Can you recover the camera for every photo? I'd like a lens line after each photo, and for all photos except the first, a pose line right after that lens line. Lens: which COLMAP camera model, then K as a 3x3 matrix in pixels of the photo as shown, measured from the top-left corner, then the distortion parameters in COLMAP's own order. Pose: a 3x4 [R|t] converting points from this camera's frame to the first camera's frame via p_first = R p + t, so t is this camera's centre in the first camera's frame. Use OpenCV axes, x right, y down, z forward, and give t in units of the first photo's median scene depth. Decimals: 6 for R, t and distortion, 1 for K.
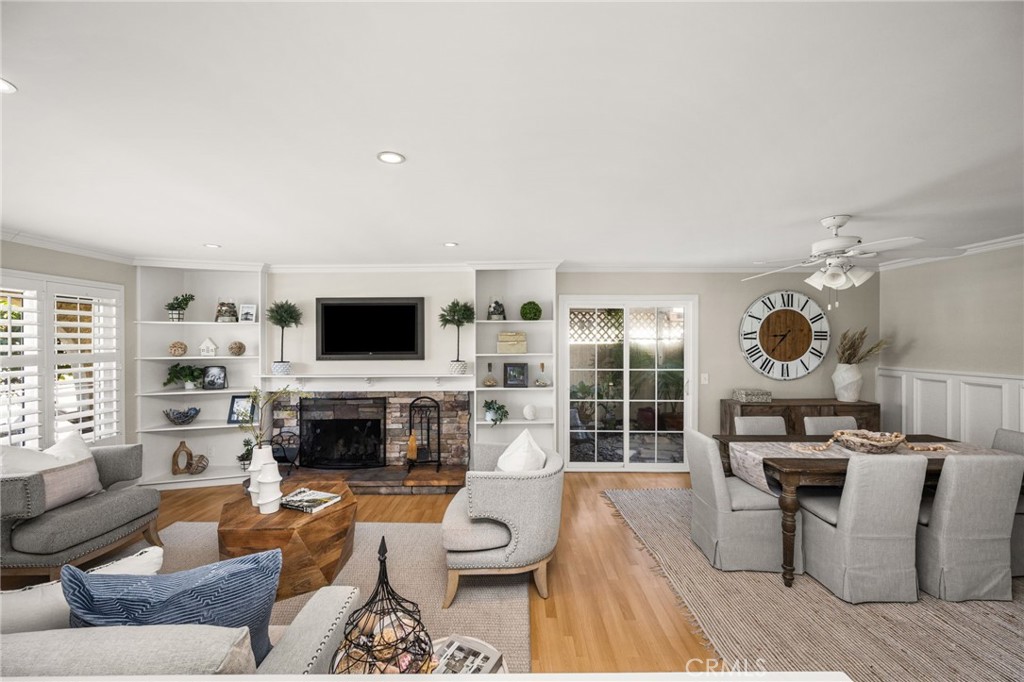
lens RADIAL K [[403.4, 0, 516.0], [0, 403.4, 343.2], [0, 0, 1]] dist [-0.001129, 0.000318]
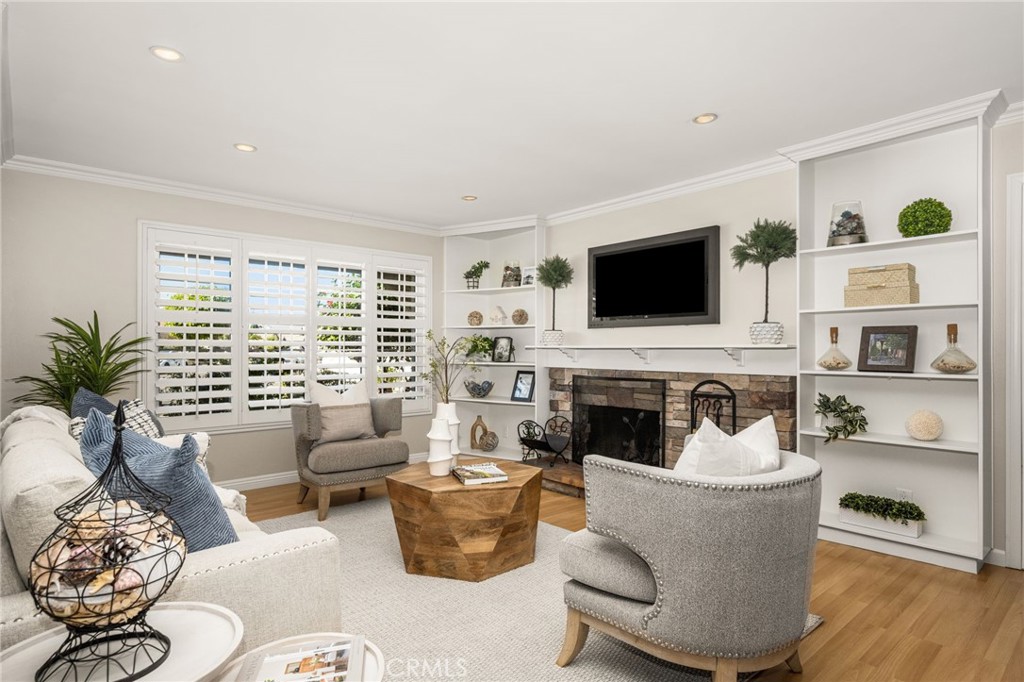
lens RADIAL K [[554.7, 0, 515.5], [0, 554.7, 343.1], [0, 0, 1]] dist [0.001526, -0.001246]
pose [[0.666316, -0.001255, -0.745668, 0.210298], [-0.005191, 0.999967, -0.006321, 0.078535], [0.745651, 0.008082, 0.666287, 0.181004]]
